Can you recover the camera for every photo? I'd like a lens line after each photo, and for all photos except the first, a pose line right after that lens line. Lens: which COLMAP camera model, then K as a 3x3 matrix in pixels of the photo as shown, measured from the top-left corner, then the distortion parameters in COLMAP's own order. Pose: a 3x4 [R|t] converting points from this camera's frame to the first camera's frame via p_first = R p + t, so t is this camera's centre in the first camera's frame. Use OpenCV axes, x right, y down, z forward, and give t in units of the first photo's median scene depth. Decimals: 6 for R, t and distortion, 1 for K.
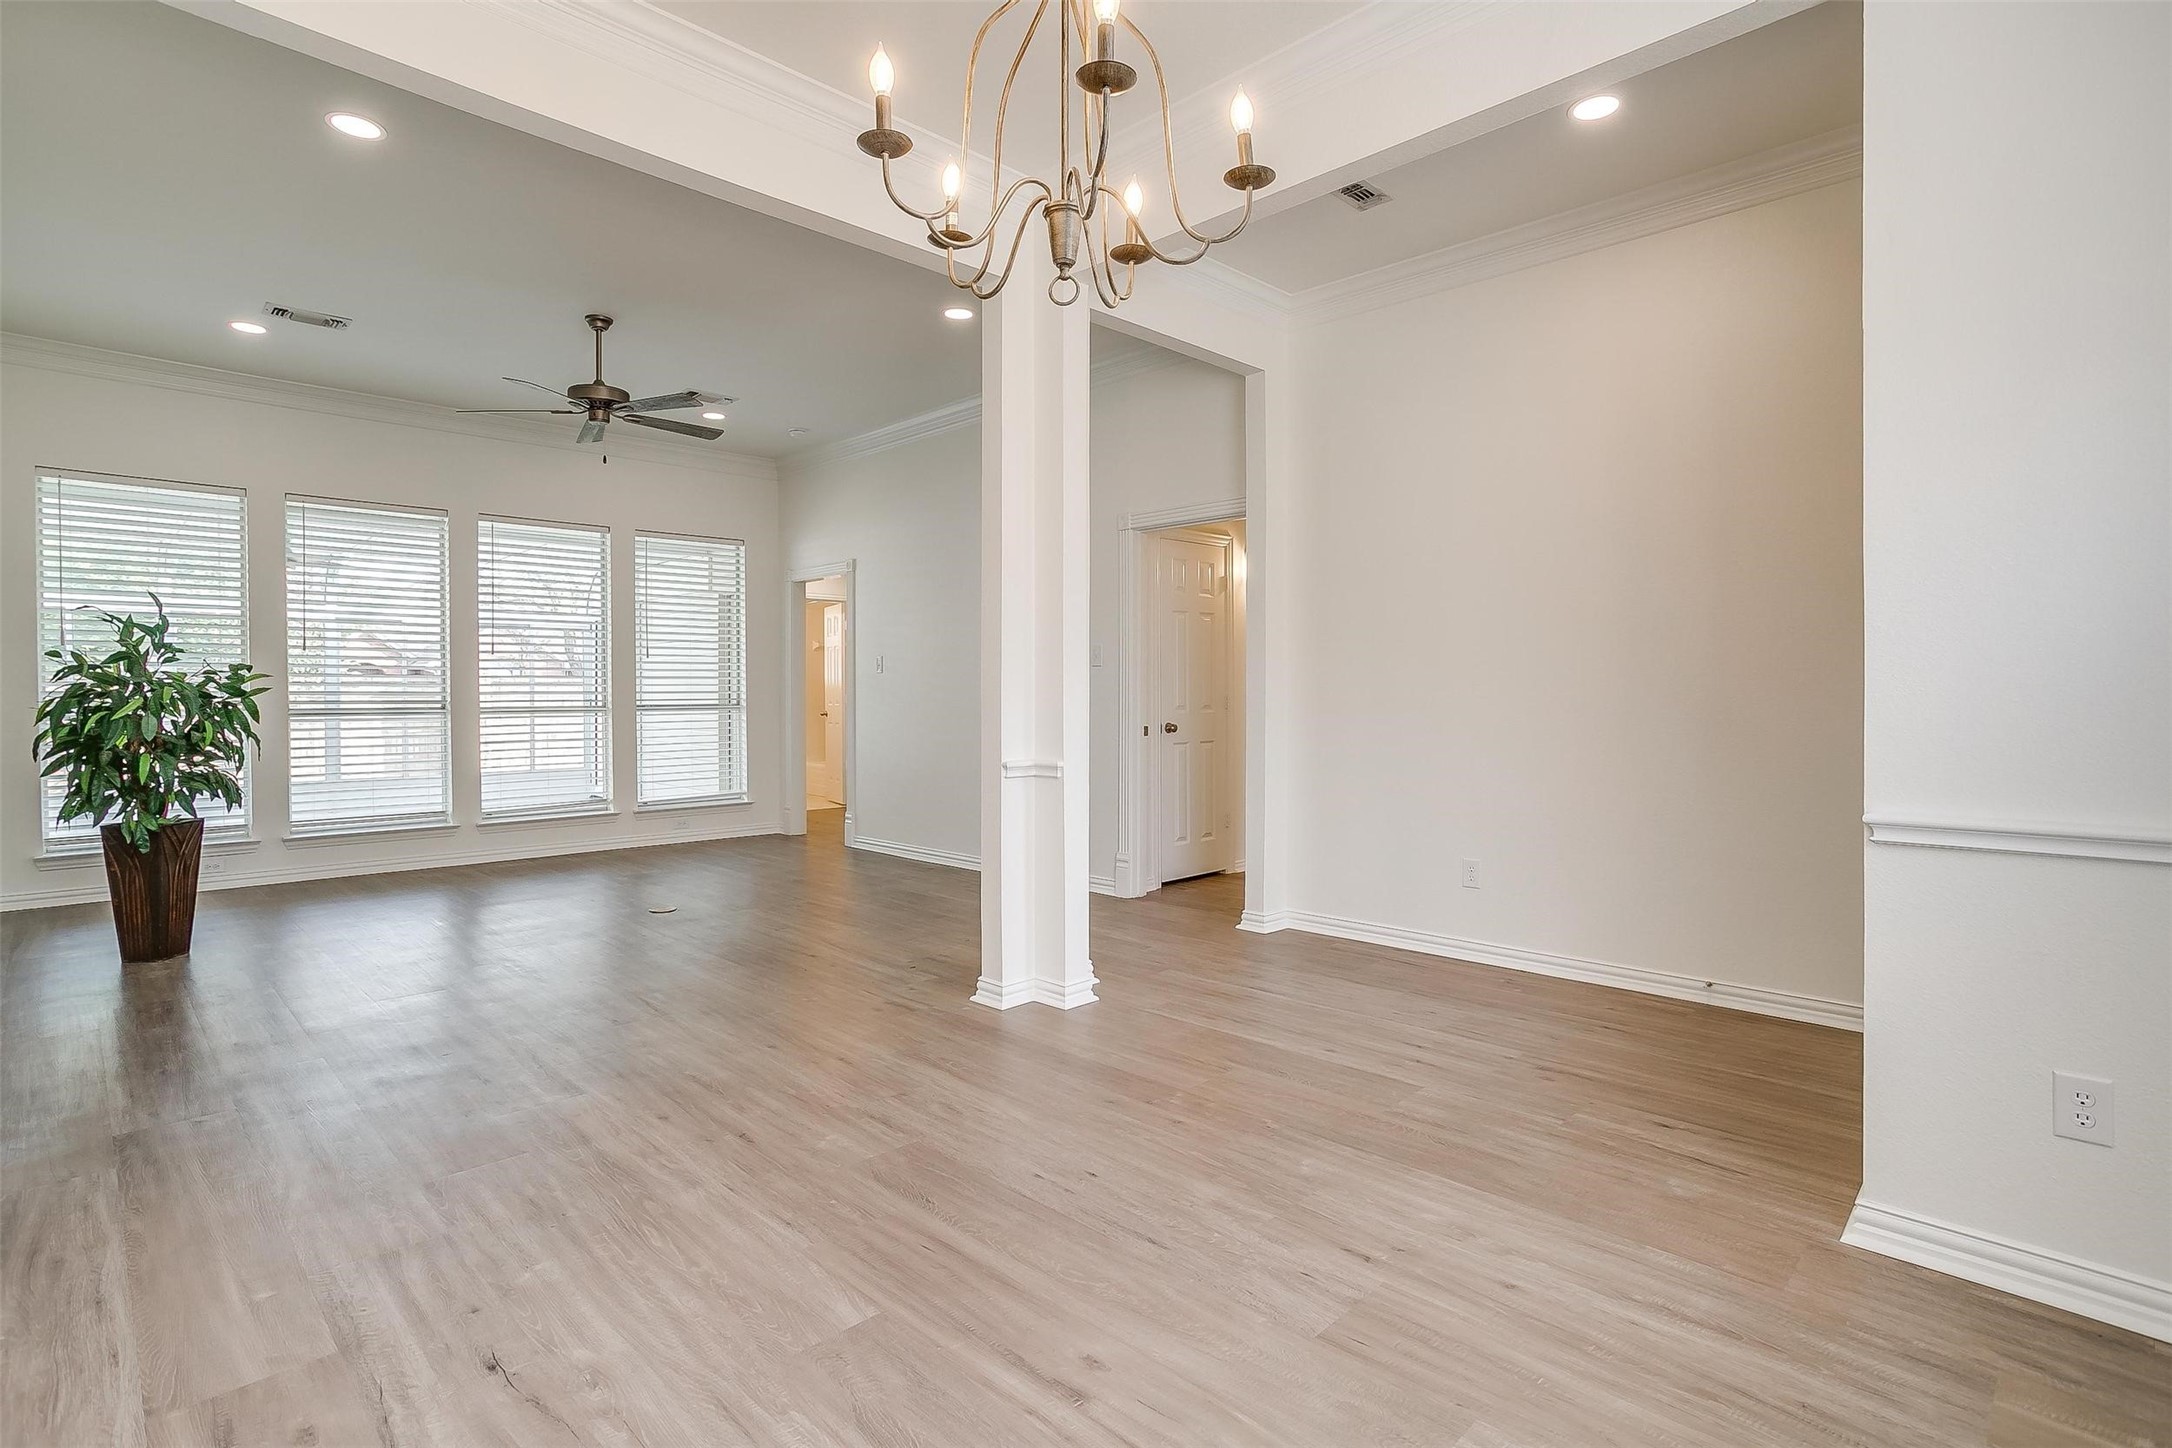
lens RADIAL K [[1069.6, 0, 1101.8], [0, 1069.6, 718.9], [0, 0, 1]] dist [-0.008767, 0.001544]
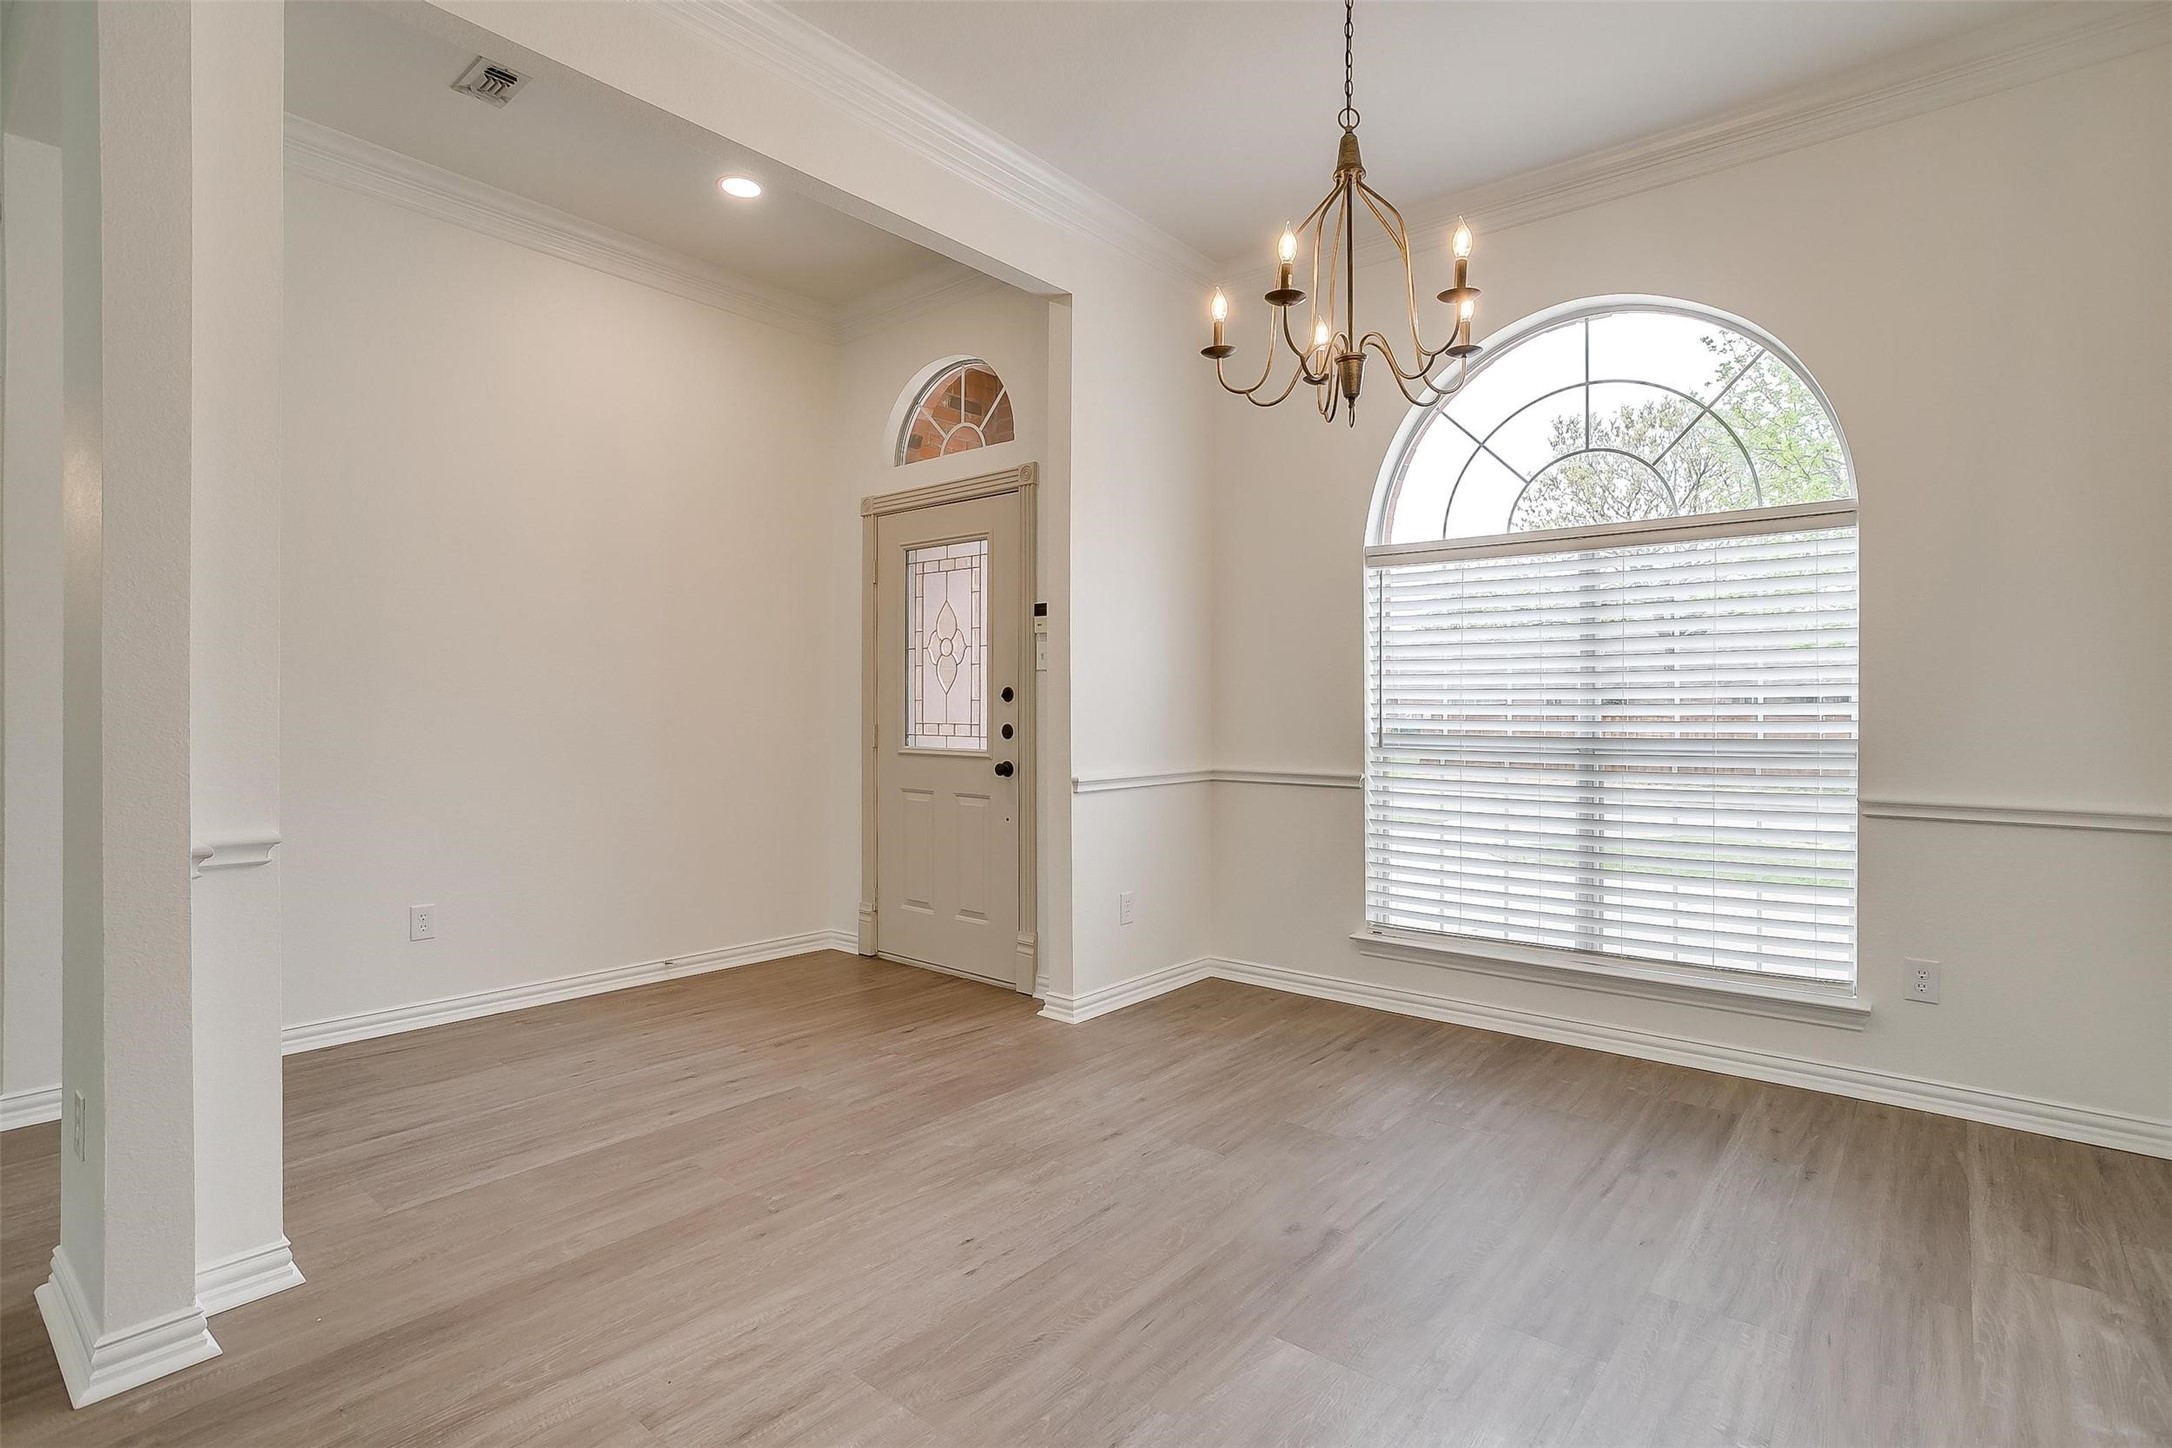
lens RADIAL K [[1069.6, 0, 1105.4], [0, 1069.6, 722.2], [0, 0, 1]] dist [-0.008767, 0.001544]
pose [[-0.117348, 0.000357, 0.993091, -0.856573], [0.008509, 0.999964, 0.000646, -0.005359], [-0.993054, 0.008526, -0.117347, 0.933373]]
